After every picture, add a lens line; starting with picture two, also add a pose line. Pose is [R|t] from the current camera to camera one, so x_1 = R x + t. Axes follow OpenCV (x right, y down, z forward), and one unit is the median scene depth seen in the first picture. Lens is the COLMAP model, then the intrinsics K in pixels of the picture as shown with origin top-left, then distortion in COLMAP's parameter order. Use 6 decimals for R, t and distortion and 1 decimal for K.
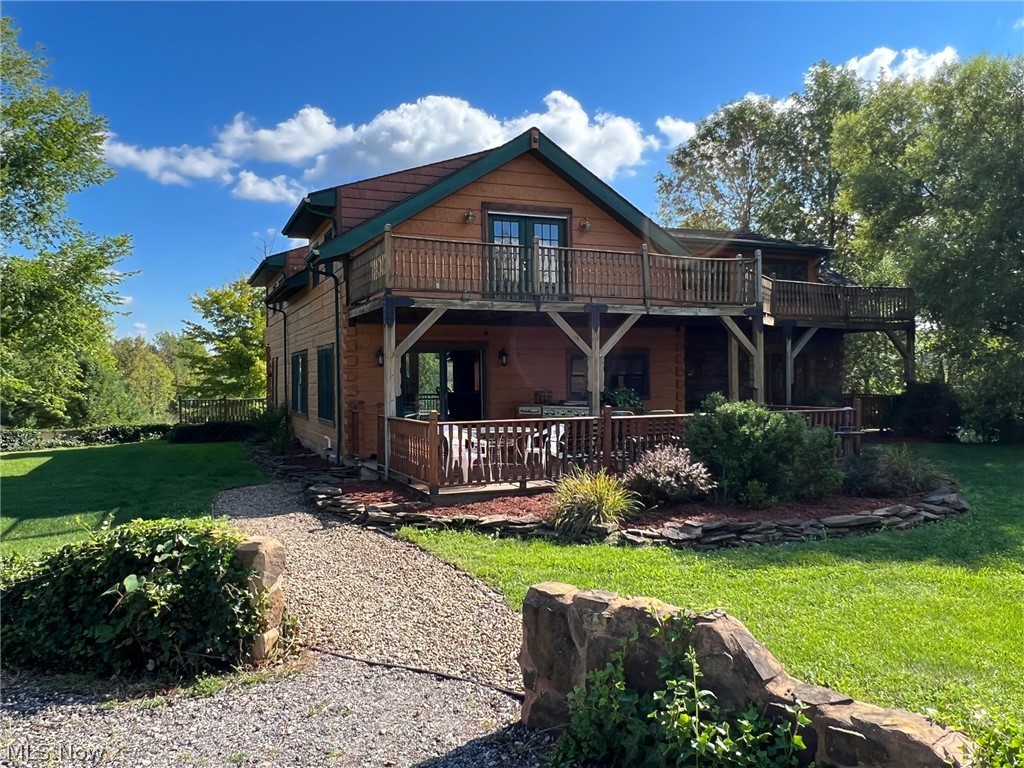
lens RADIAL K [[789.8, 0, 511.7], [0, 789.8, 378.6], [0, 0, 1]] dist [-0.012301, -0.000744]
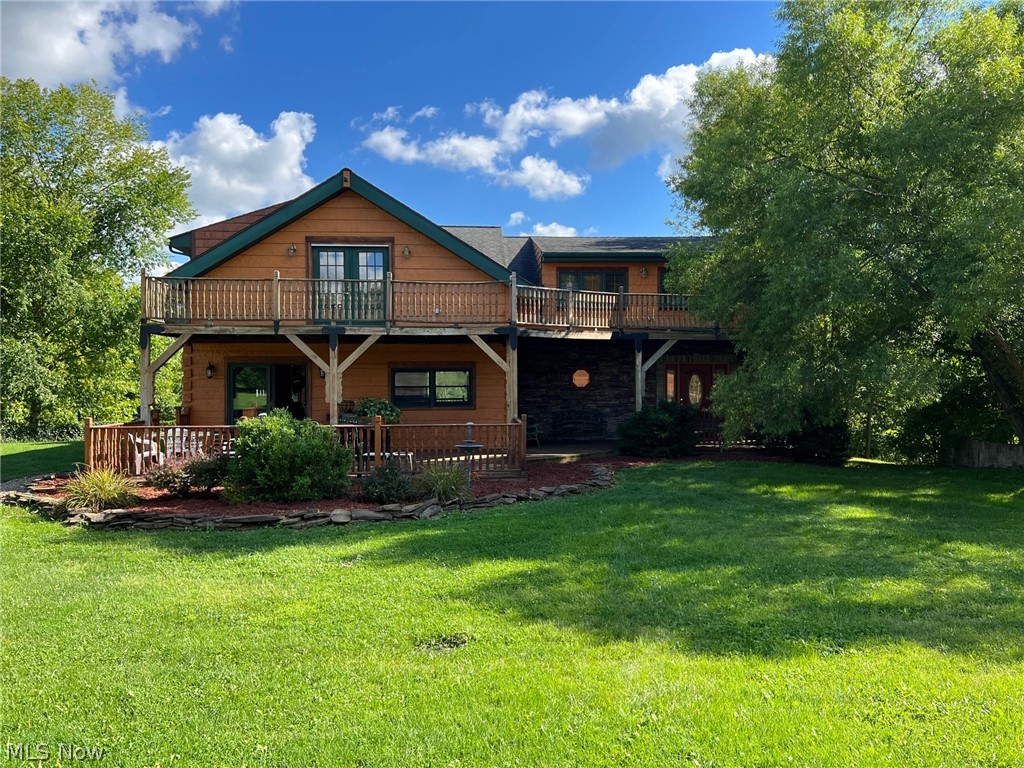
lens RADIAL K [[771.3, 0, 512.4], [0, 771.3, 388.4], [0, 0, 1]] dist [0.013073, 0.000418]
pose [[0.950879, 0.015010, -0.309199, 0.611955], [-0.009707, 0.999778, 0.018680, -0.024765], [0.309411, -0.014761, 0.950814, 0.009667]]
